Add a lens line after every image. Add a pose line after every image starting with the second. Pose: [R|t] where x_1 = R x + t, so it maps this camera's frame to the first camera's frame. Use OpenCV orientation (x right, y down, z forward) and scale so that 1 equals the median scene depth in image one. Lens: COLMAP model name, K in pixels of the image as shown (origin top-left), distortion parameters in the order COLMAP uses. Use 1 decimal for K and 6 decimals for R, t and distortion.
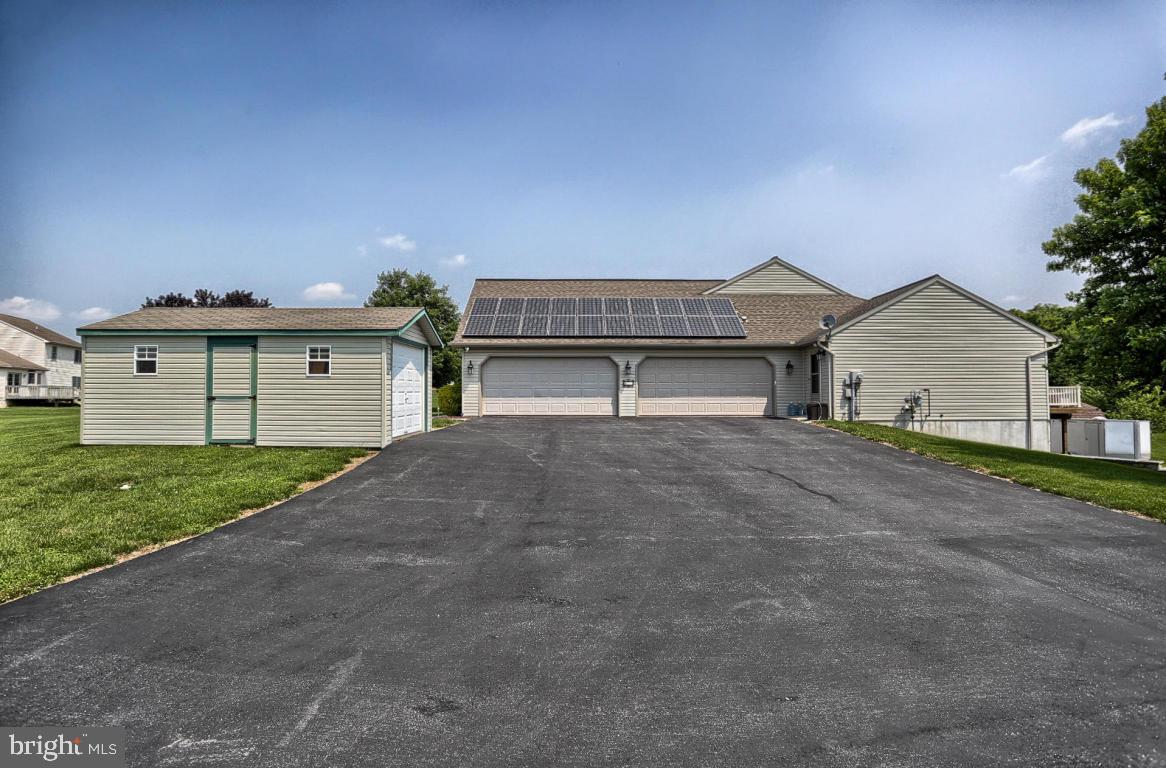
lens RADIAL K [[581.0, 0, 576.9], [0, 581.0, 376.0], [0, 0, 1]] dist [-0.052756, 0.011532]
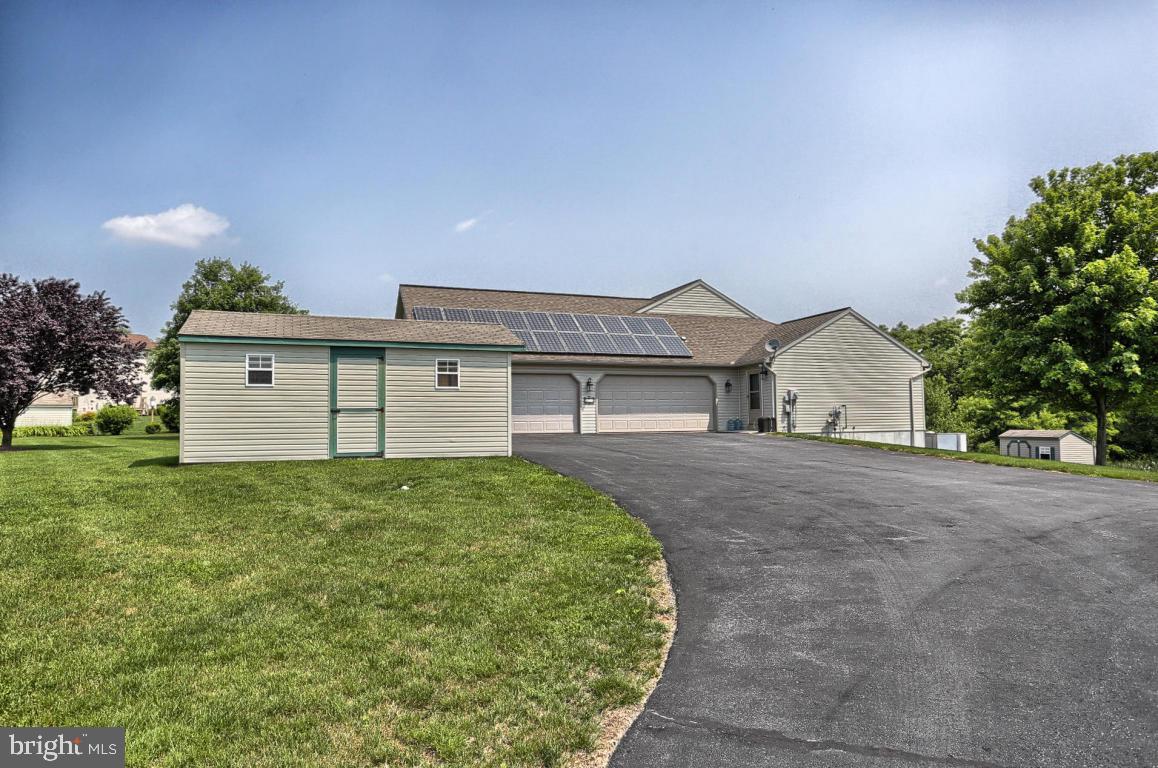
lens RADIAL K [[741.1, 0, 571.1], [0, 741.1, 379.2], [0, 0, 1]] dist [-0.049210, 0.003052]
pose [[0.929747, 0.011619, 0.368016, -0.456006], [-0.001985, 0.999646, -0.026545, 0.011098], [-0.368194, 0.023950, 0.929441, -0.193436]]
